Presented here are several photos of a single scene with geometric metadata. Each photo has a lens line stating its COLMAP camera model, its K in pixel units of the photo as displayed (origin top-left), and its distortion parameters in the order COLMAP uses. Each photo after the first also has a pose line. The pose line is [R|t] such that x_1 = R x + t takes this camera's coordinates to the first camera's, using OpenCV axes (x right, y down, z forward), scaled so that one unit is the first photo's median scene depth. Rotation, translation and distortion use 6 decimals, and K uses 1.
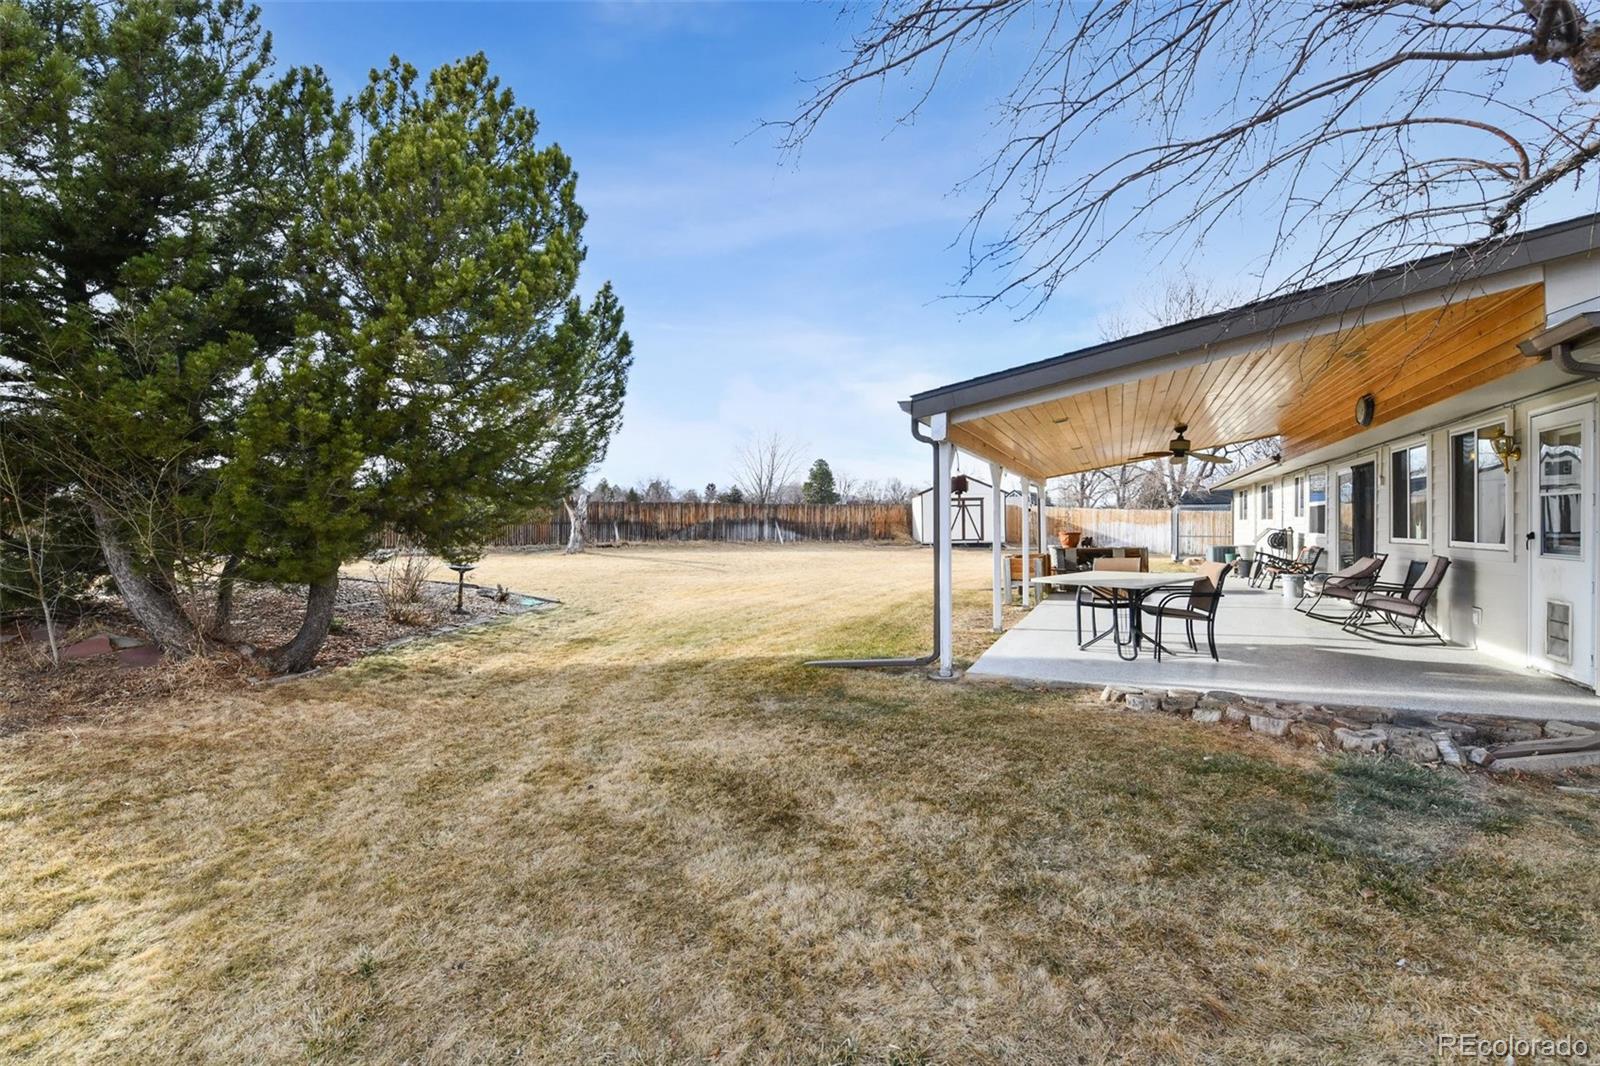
lens RADIAL K [[636.7, 0, 801.7], [0, 636.7, 539.0], [0, 0, 1]] dist [-0.027291, -0.000054]
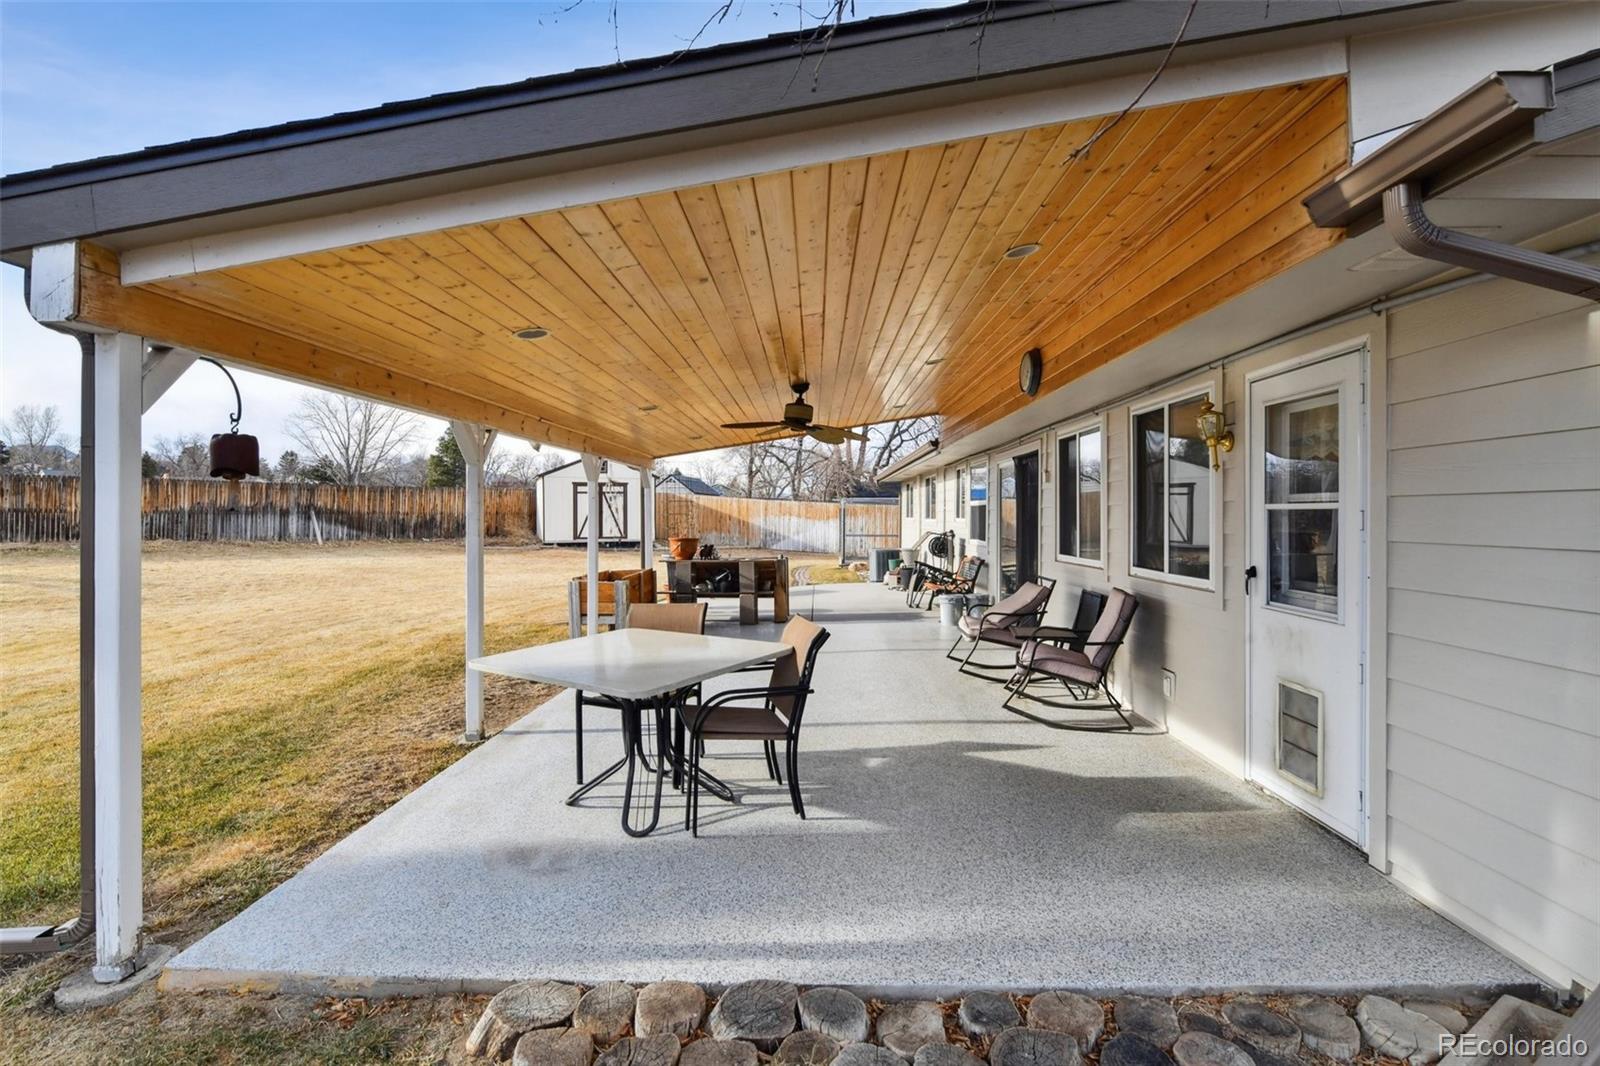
lens RADIAL K [[777.3, 0, 777.8], [0, 777.3, 527.3], [0, 0, 1]] dist [-0.005440, -0.005196]
pose [[0.909162, 0.004369, 0.416419, 0.252244], [-0.002249, 0.999982, -0.005580, -0.026856], [-0.416436, 0.004137, 0.909155, 0.287545]]
